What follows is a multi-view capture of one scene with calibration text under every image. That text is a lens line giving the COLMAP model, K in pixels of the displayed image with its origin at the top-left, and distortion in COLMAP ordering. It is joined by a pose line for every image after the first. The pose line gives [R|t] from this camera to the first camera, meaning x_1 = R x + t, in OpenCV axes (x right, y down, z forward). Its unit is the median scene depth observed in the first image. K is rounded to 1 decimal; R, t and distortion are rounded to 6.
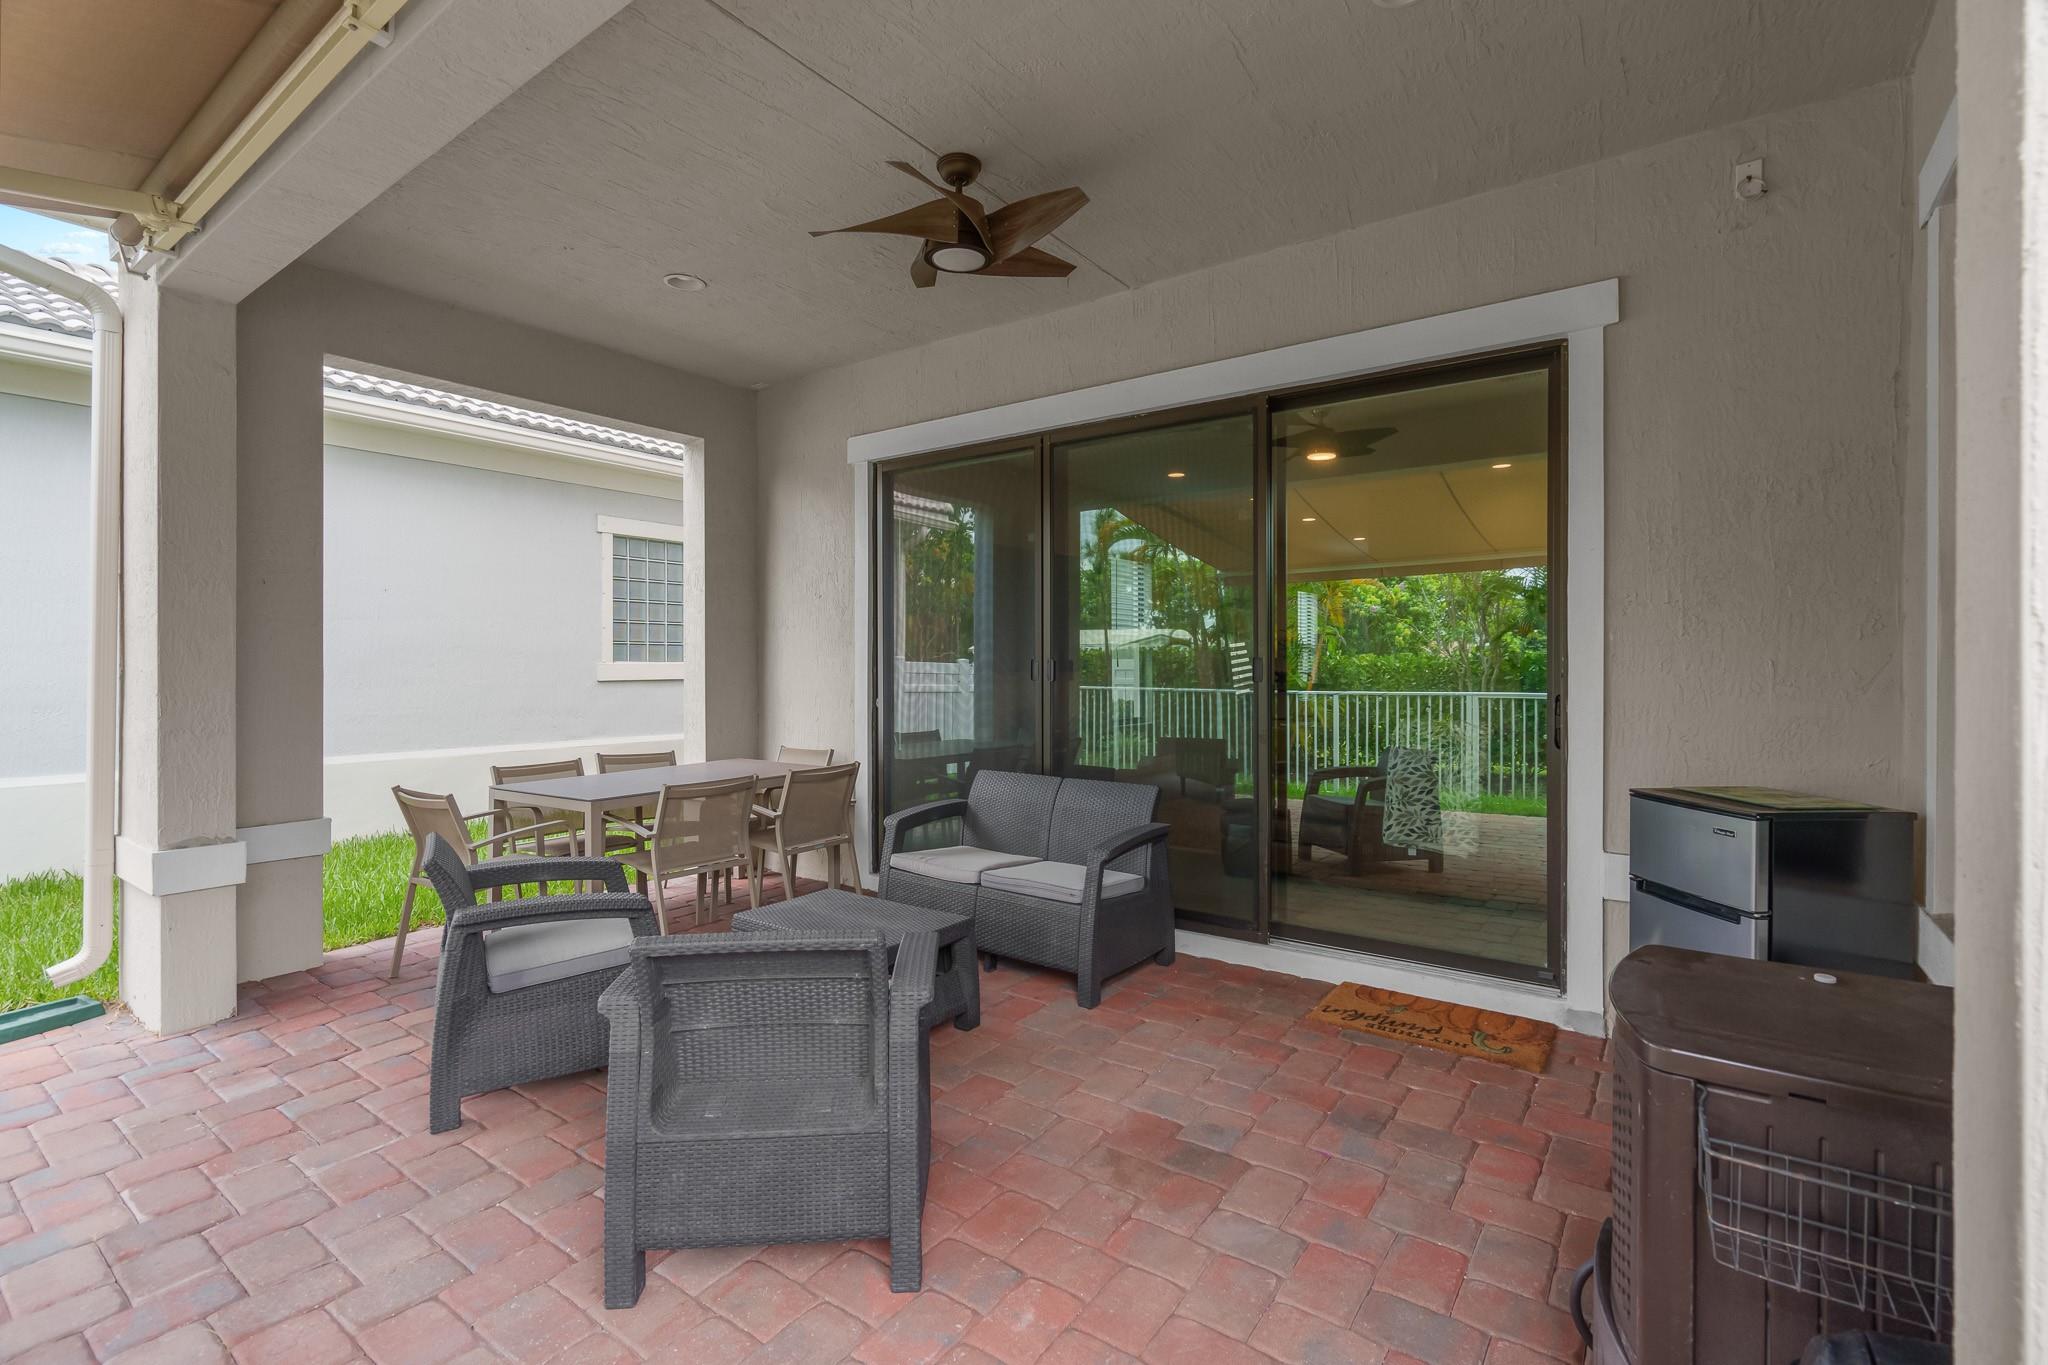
lens RADIAL K [[924.9, 0, 1019.1], [0, 924.9, 670.3], [0, 0, 1]] dist [-0.003447, -0.000429]
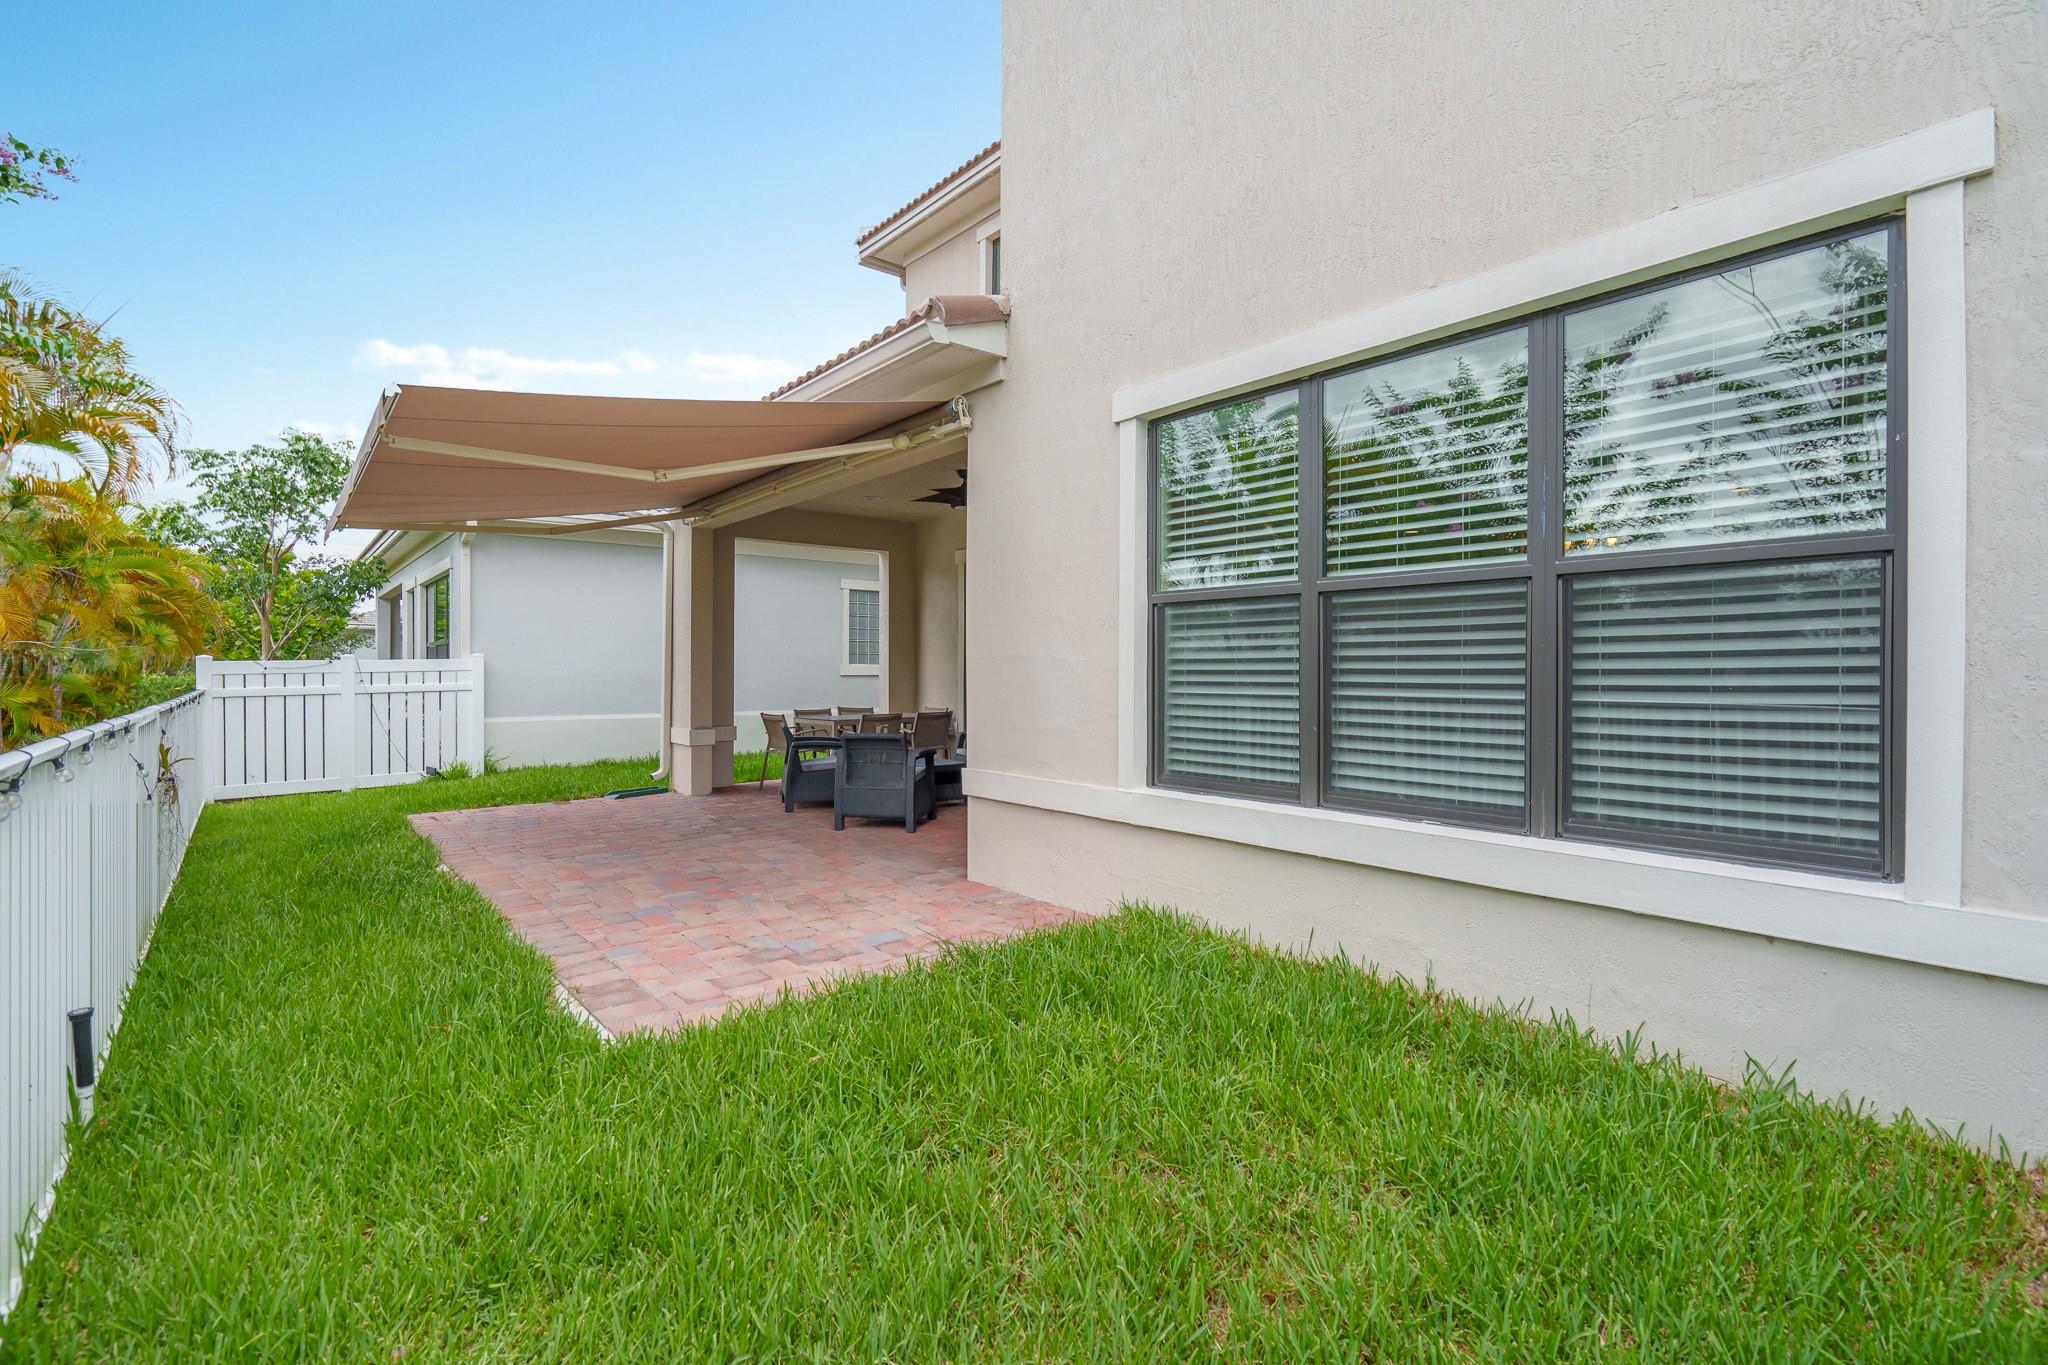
lens RADIAL K [[924.9, 0, 1026.7], [0, 924.9, 679.1], [0, 0, 1]] dist [-0.003447, -0.000429]
pose [[0.971920, 0.008455, -0.235160, 0.495193], [-0.007490, 0.999959, 0.004999, 0.011797], [0.235193, -0.003097, 0.971944, -1.023031]]
